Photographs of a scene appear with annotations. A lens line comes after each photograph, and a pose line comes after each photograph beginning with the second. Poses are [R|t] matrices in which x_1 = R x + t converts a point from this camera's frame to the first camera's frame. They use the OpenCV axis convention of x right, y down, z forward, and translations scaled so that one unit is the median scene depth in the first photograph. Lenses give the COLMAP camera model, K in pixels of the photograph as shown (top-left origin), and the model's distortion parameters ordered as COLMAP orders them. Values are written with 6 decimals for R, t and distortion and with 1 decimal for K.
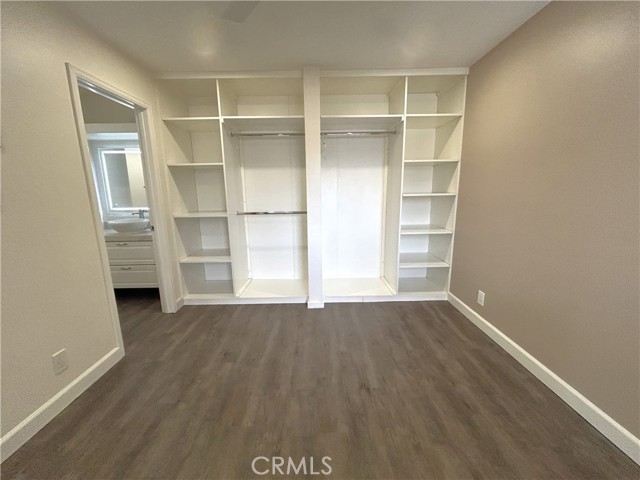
lens RADIAL K [[260.4, 0, 319.5], [0, 260.4, 239.1], [0, 0, 1]] dist [-0.002168, 0.003066]
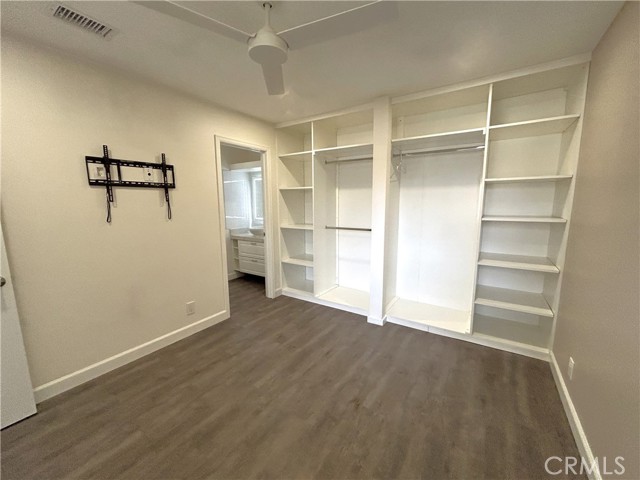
lens RADIAL K [[260.4, 0, 319.5], [0, 260.4, 239.1], [0, 0, 1]] dist [-0.002168, 0.003066]
pose [[0.830063, 0.090082, -0.550346, 0.363042], [-0.112438, 0.993634, -0.006945, -0.038391], [0.546217, 0.067645, 0.834908, -0.000649]]
